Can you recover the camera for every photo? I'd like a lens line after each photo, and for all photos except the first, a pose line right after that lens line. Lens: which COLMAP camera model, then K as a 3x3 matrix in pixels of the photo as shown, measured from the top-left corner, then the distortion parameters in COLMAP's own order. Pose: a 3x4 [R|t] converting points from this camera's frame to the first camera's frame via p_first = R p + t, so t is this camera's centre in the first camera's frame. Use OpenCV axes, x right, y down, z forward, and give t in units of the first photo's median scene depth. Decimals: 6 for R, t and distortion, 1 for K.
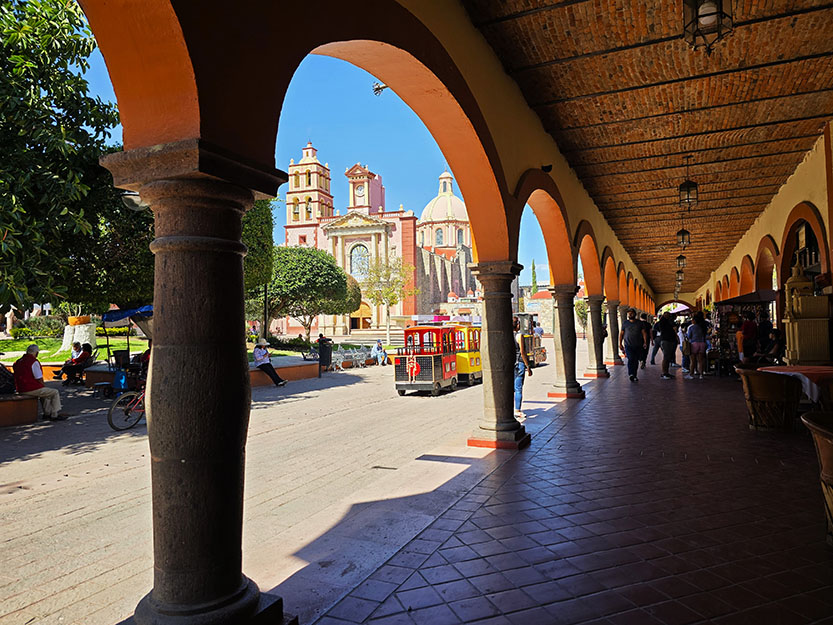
lens RADIAL K [[544.8, 0, 419.6], [0, 544.8, 324.8], [0, 0, 1]] dist [0.030891, -0.002047]
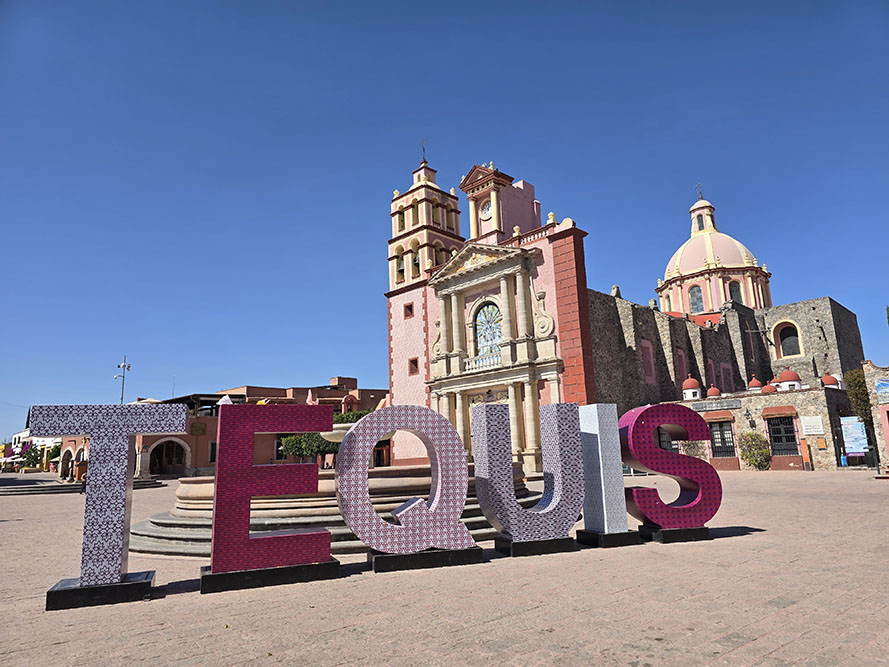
lens RADIAL K [[581.5, 0, 447.8], [0, 581.5, 346.6], [0, 0, 1]] dist [0.030891, -0.002047]
pose [[0.896601, -0.103196, -0.430647, 0.095413], [0.029087, 0.984092, -0.175261, -0.004543], [0.441882, 0.144613, 0.885340, 0.465506]]
